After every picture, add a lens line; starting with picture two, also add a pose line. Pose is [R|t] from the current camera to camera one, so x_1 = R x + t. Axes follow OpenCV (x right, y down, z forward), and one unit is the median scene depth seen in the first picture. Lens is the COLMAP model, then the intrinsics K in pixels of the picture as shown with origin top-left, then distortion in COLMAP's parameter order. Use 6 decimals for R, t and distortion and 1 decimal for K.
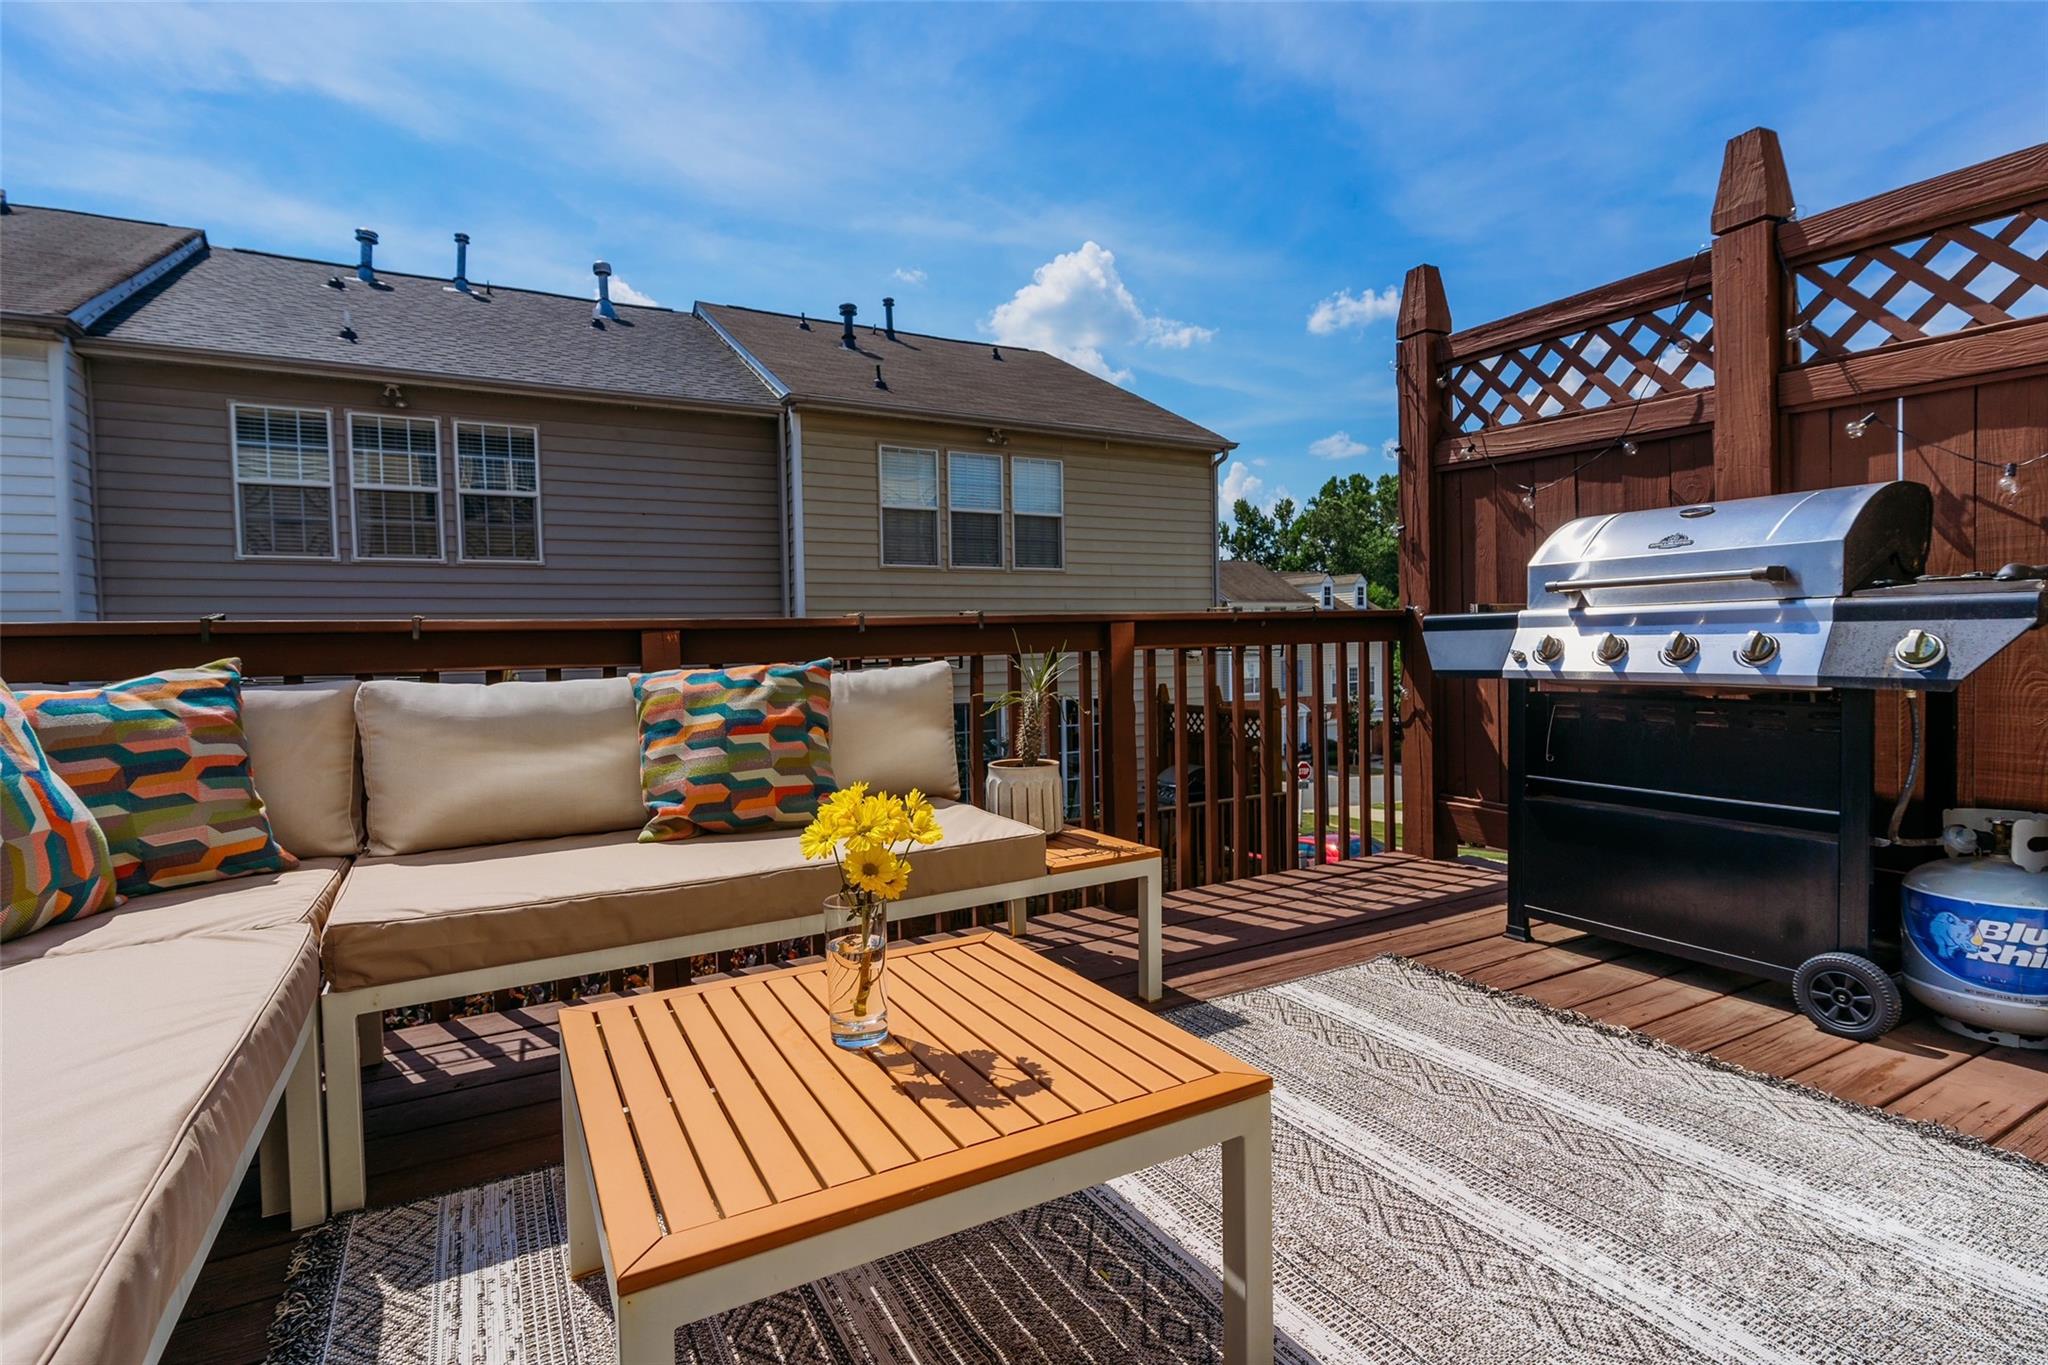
lens RADIAL K [[980.8, 0, 1018.7], [0, 980.8, 676.1], [0, 0, 1]] dist [-0.016211, 0.004343]
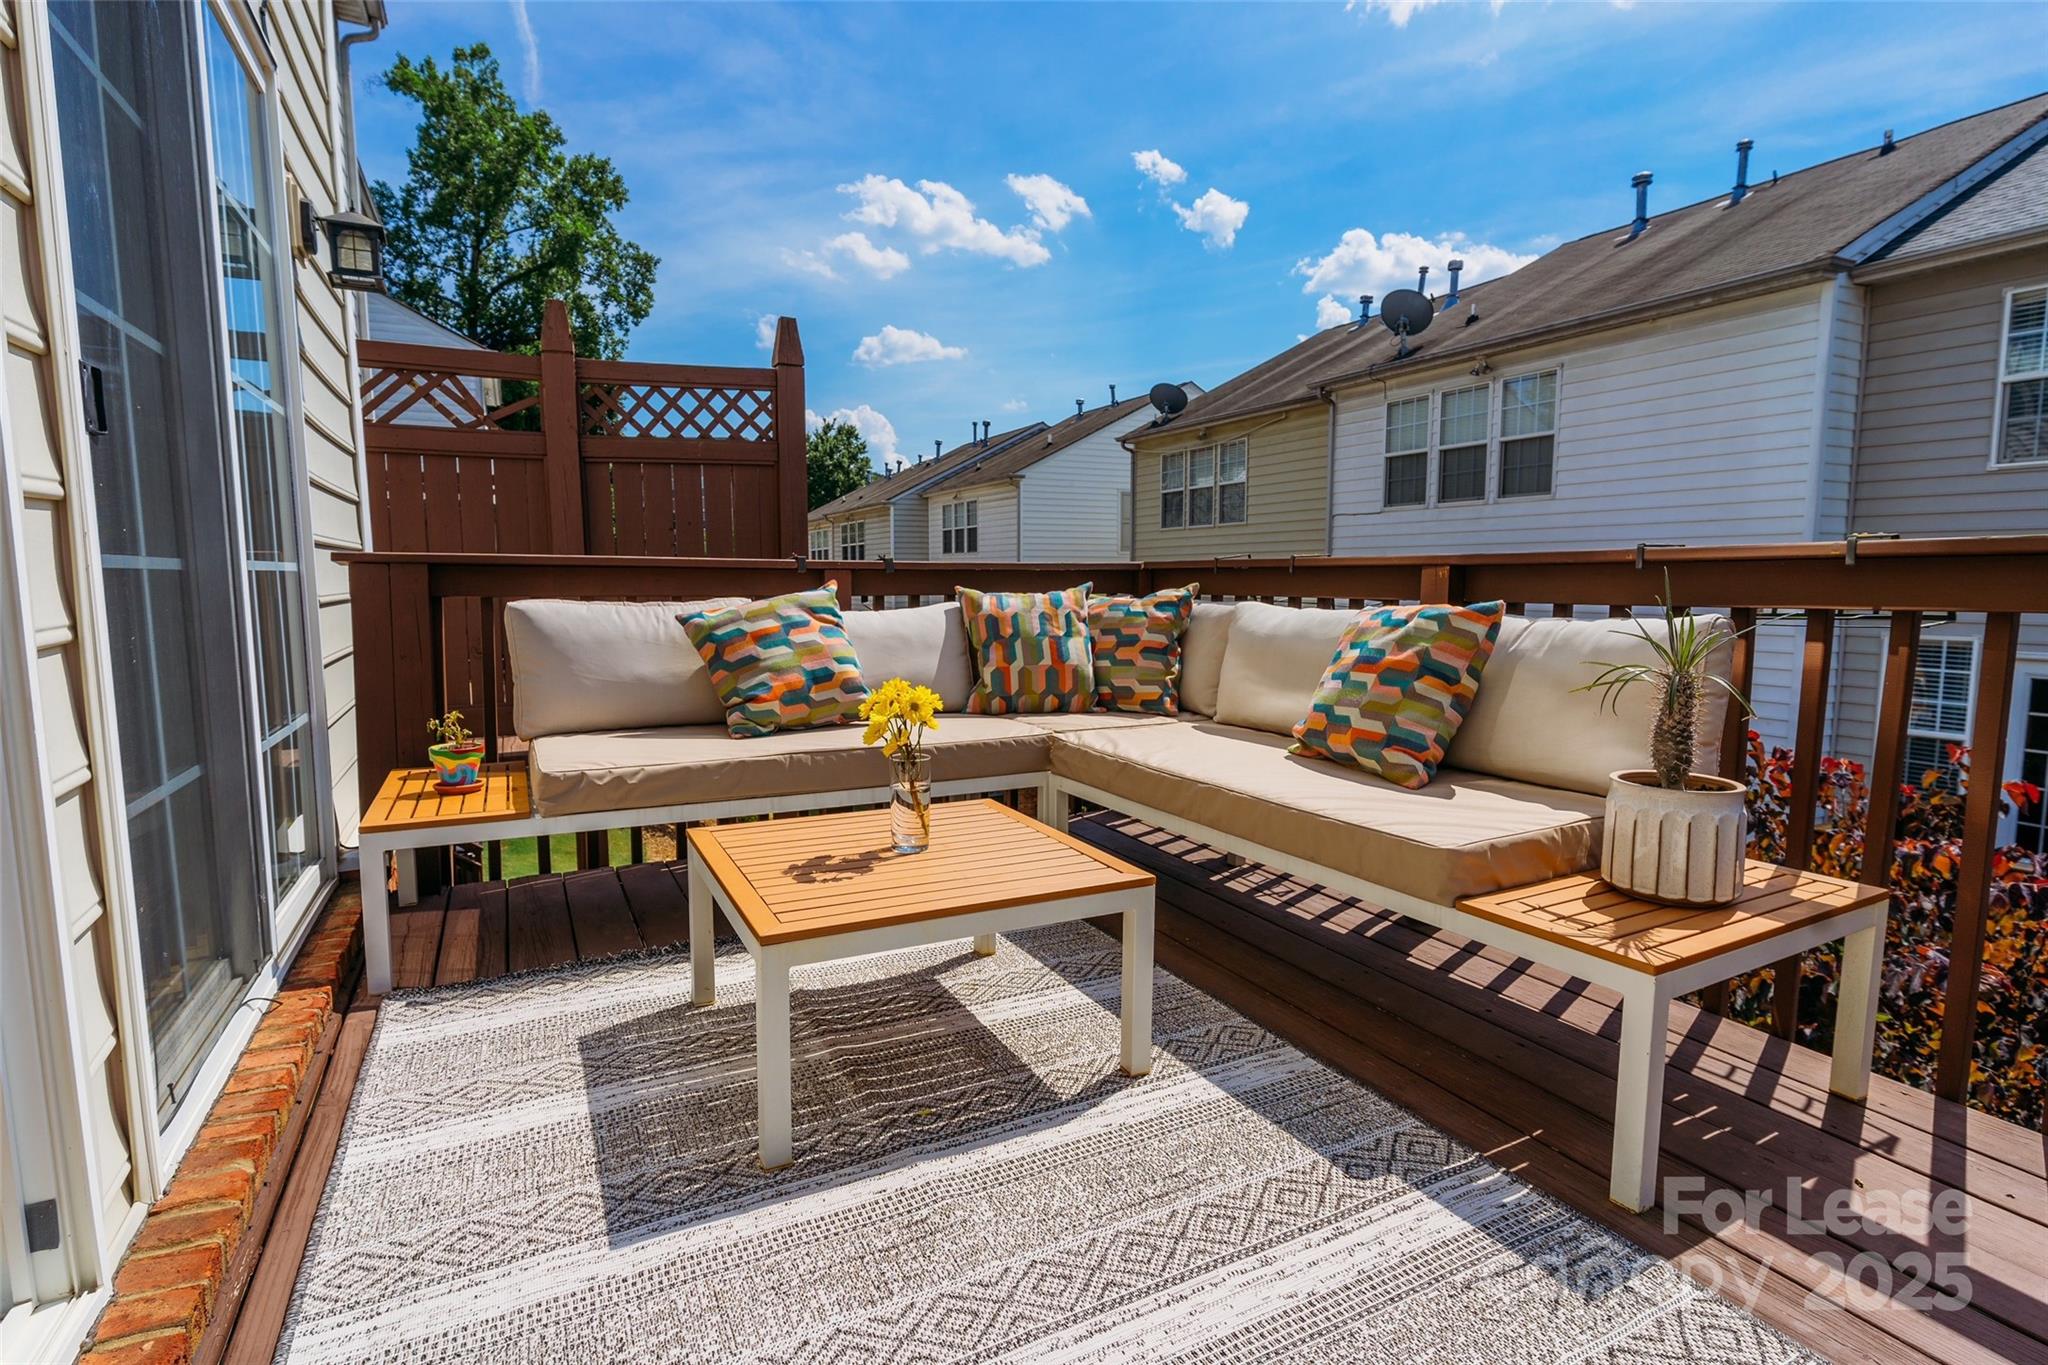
lens RADIAL K [[980.8, 0, 1018.9], [0, 980.8, 687.1], [0, 0, 1]] dist [-0.016211, 0.004343]
pose [[-0.032649, 0.131634, -0.990761, 0.684191], [-0.033968, 0.990570, 0.132728, -0.044045], [0.998889, 0.037988, -0.027870, 0.630051]]
